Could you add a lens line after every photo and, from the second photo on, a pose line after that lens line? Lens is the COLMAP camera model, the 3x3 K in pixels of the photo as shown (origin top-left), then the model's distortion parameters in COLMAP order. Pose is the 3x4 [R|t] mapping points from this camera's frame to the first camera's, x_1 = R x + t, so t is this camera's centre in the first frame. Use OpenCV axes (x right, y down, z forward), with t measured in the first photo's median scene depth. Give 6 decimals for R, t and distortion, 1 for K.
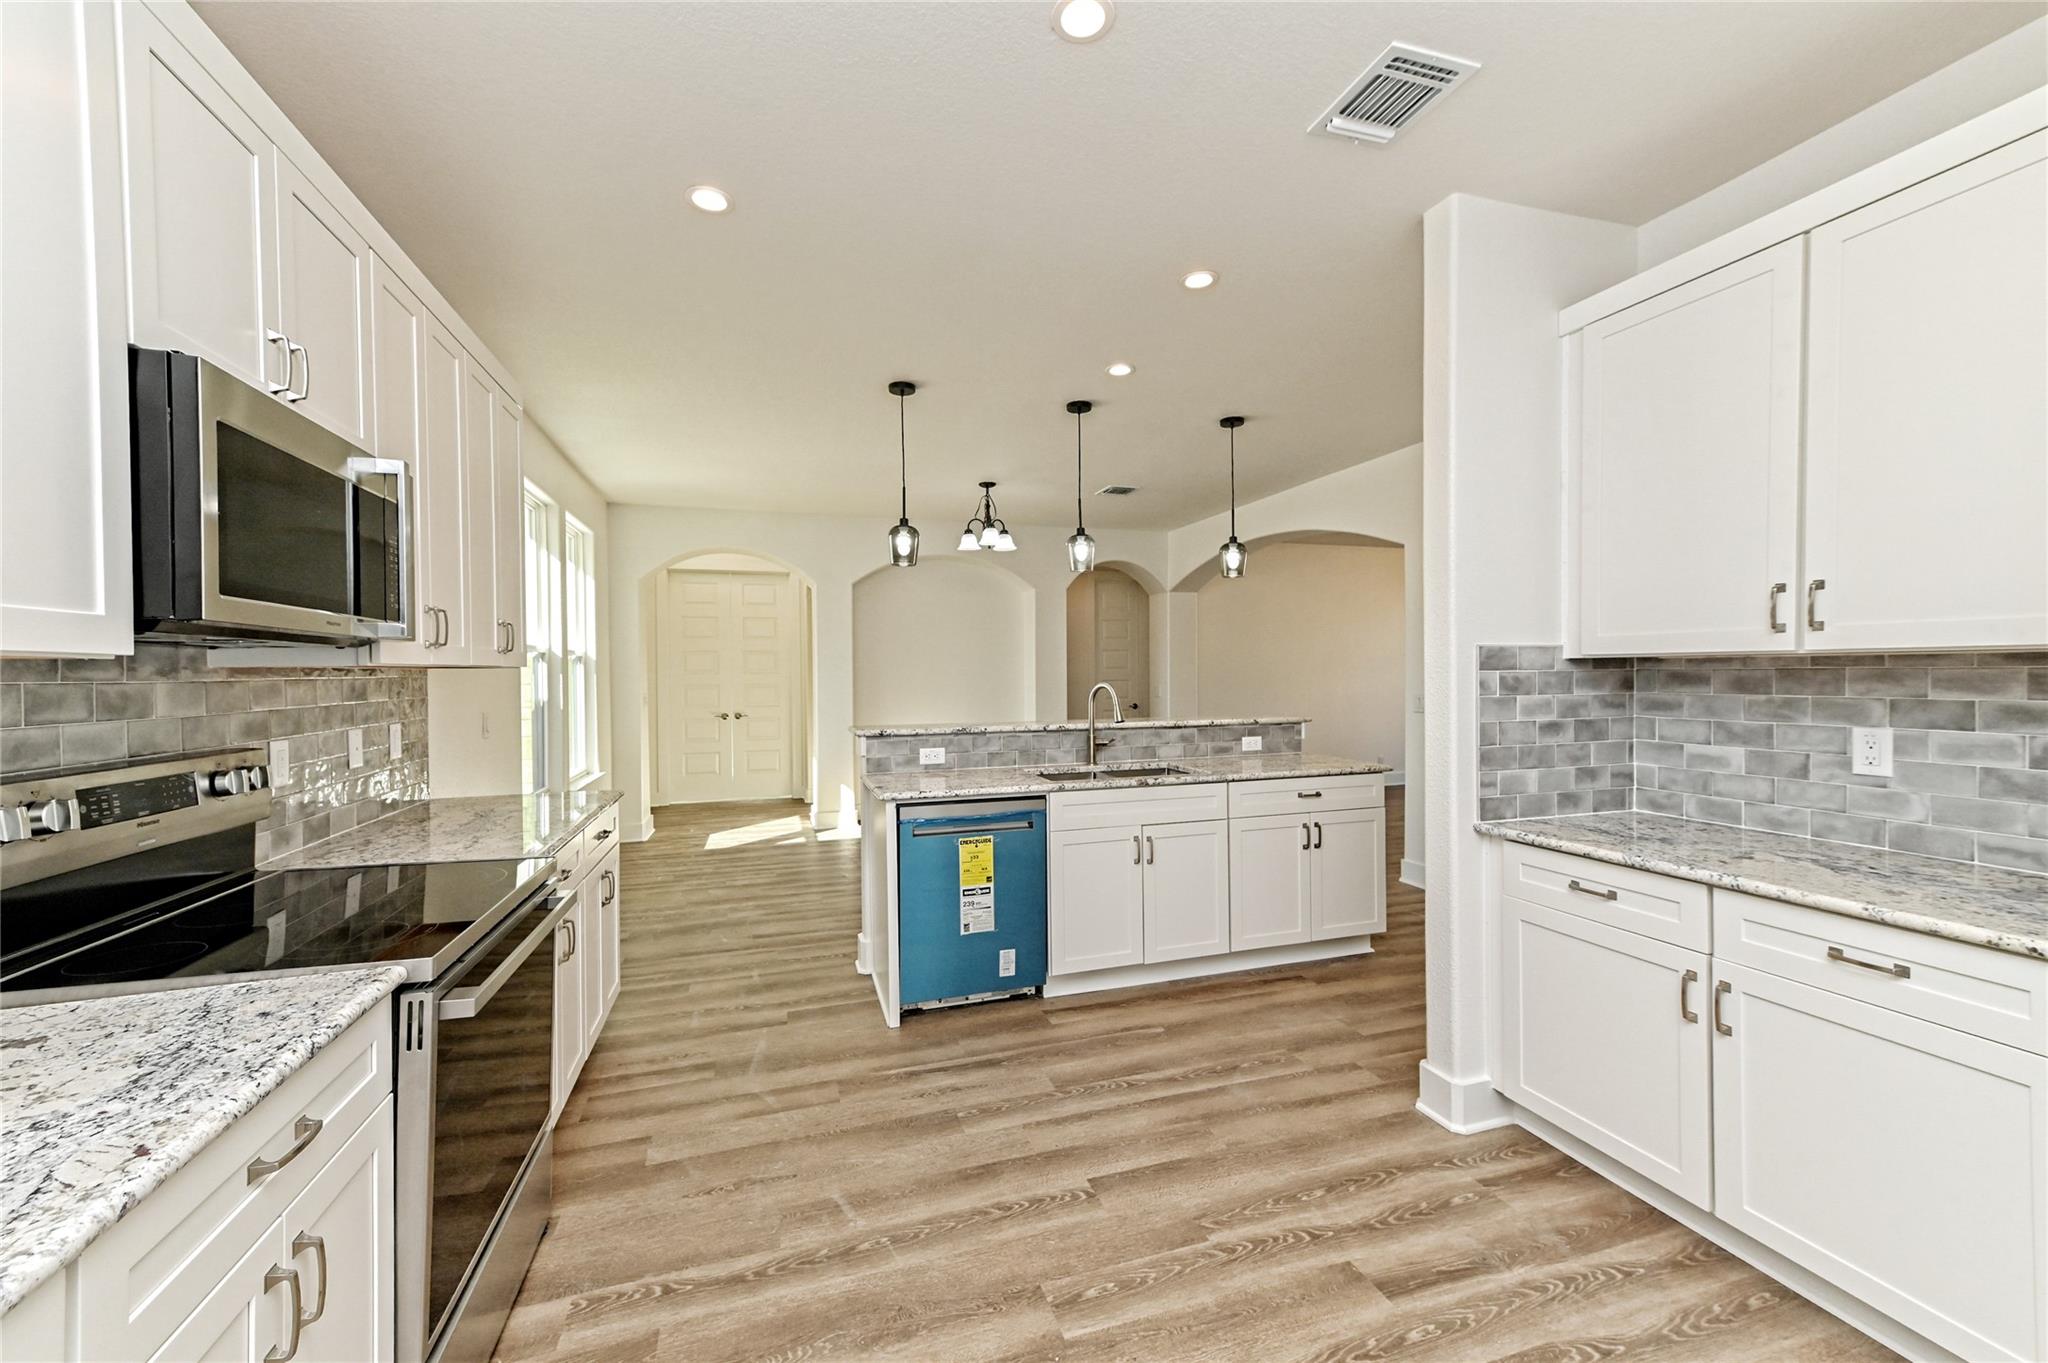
lens RADIAL K [[799.1, 0, 1022.2], [0, 799.1, 681.0], [0, 0, 1]] dist [0.018803, -0.000576]
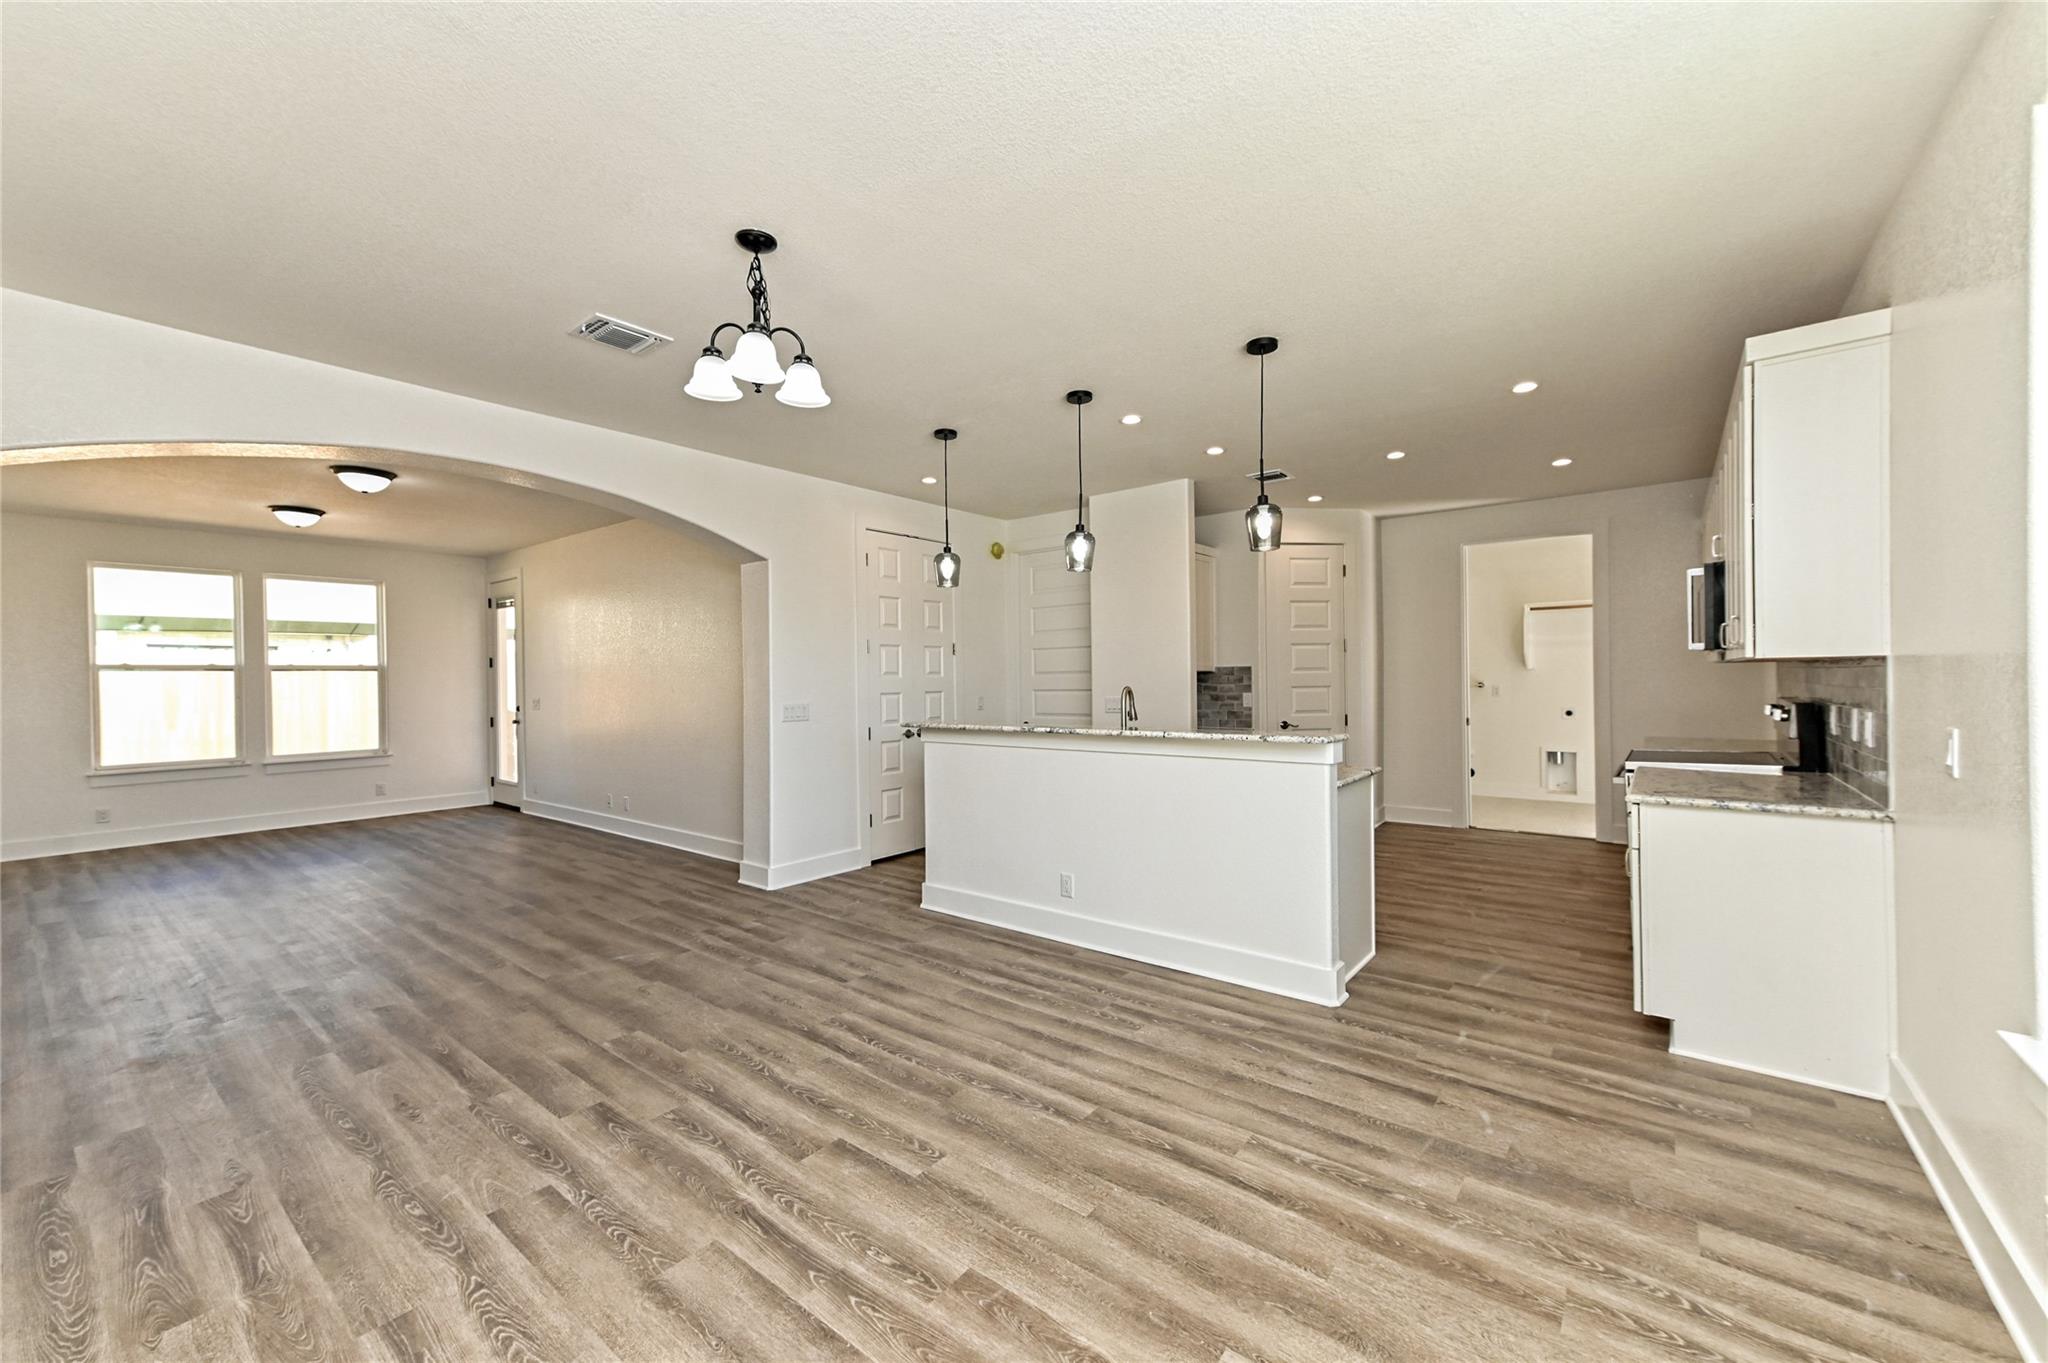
lens RADIAL K [[799.1, 0, 1022.2], [0, 799.1, 681.0], [0, 0, 1]] dist [0.018803, -0.000576]
pose [[-0.557048, 0.011524, 0.830400, -1.308551], [0.026534, 0.999640, 0.003927, -0.022692], [-0.830056, 0.024222, -0.557153, 3.097187]]
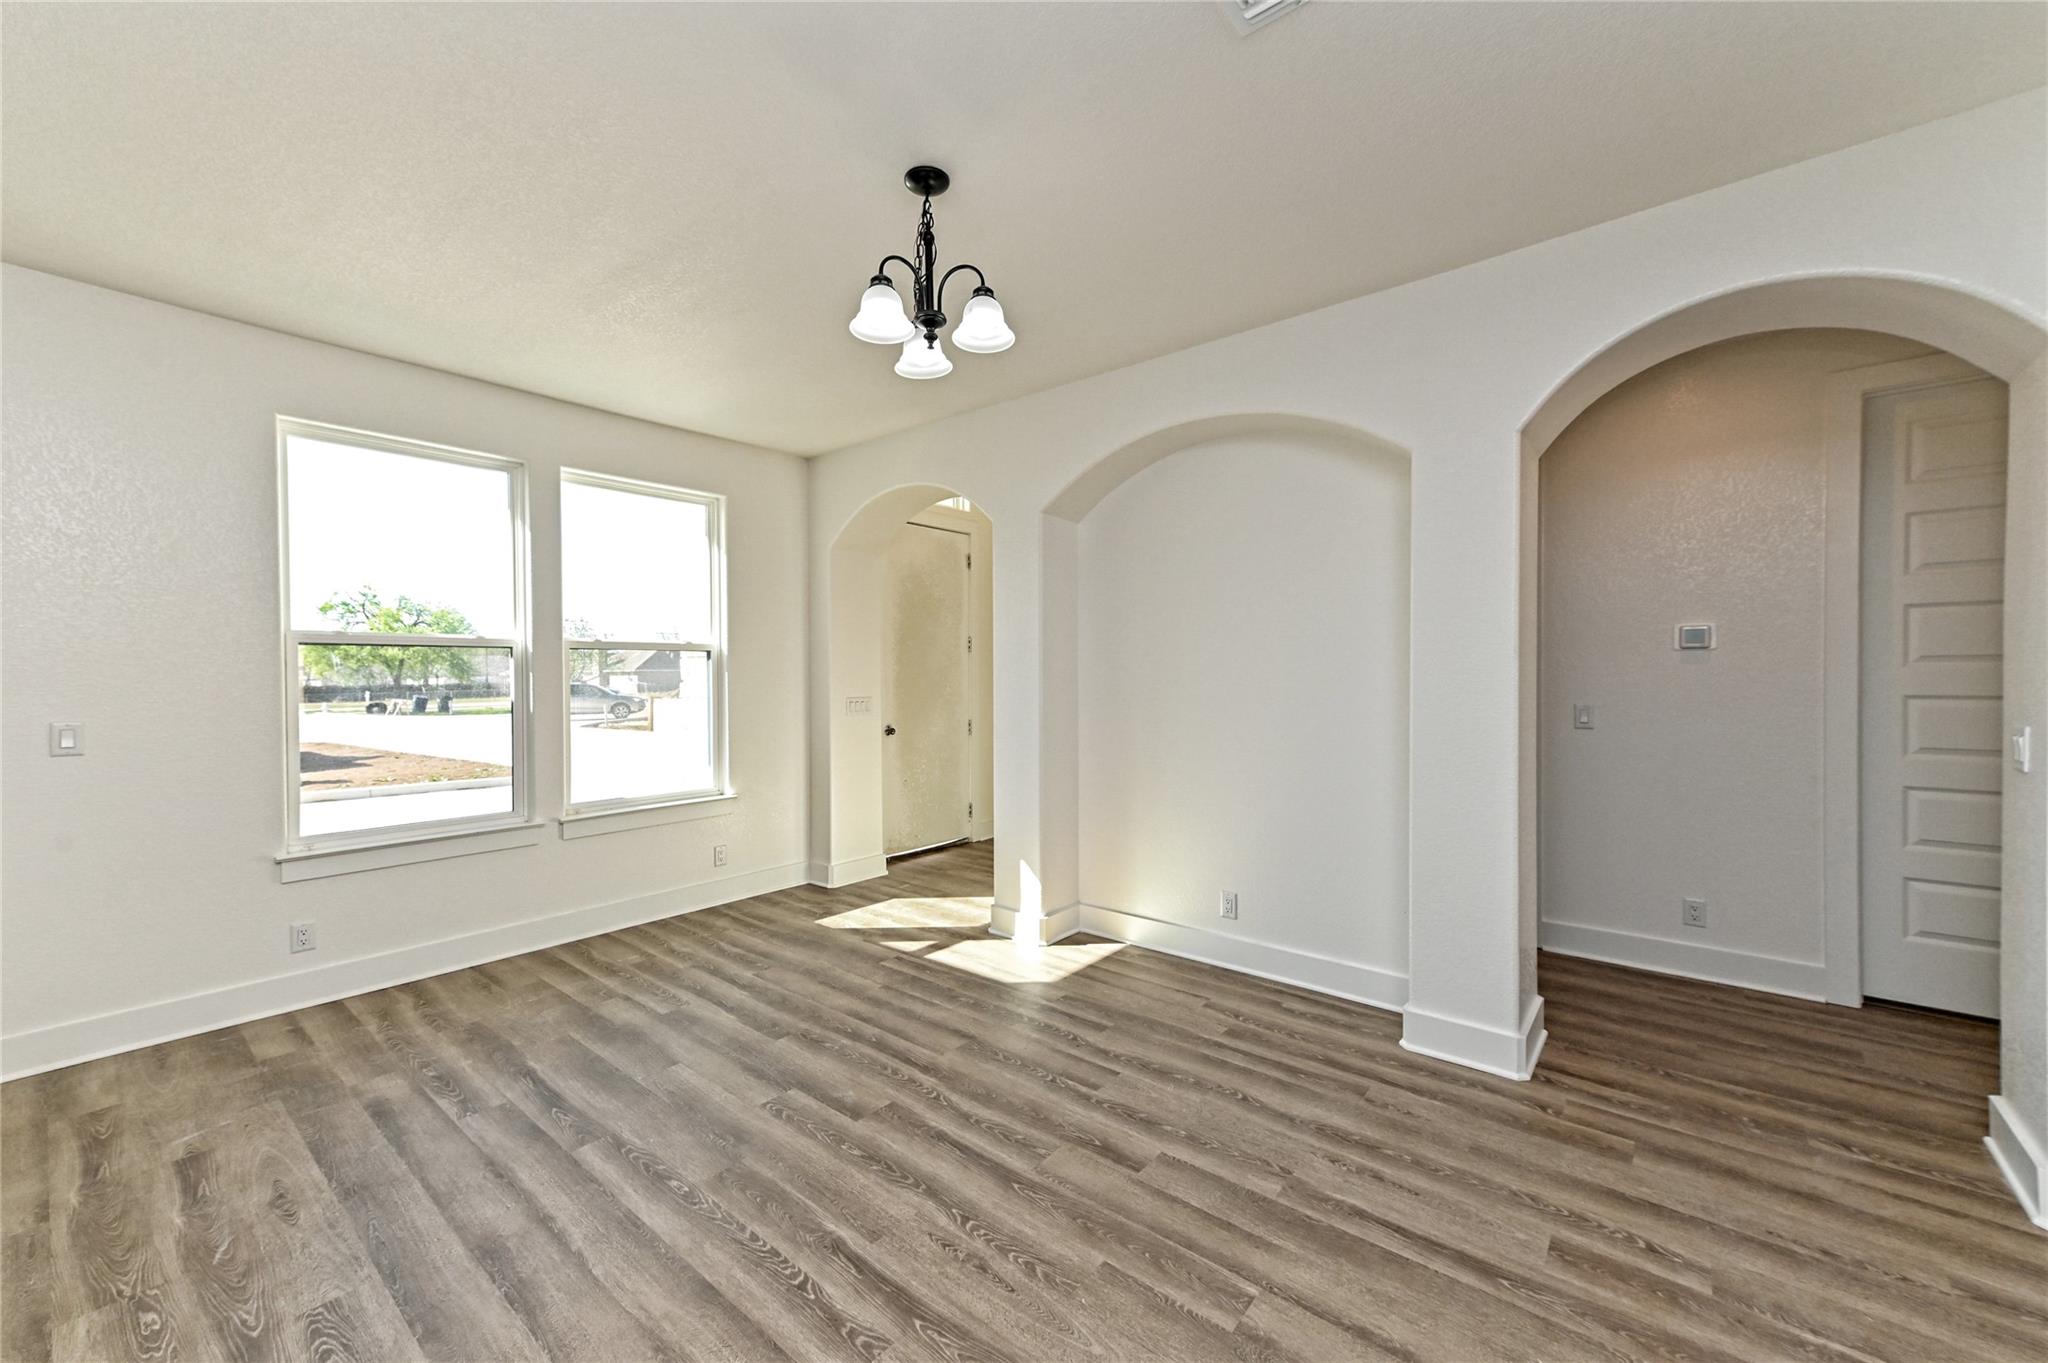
lens RADIAL K [[799.1, 0, 1022.2], [0, 799.1, 681.0], [0, 0, 1]] dist [0.018803, -0.000576]
pose [[0.537922, 0.014157, -0.842876, 0.847140], [-0.008378, 0.999899, 0.011447, -0.031170], [0.842953, 0.000904, 0.537986, 2.284420]]
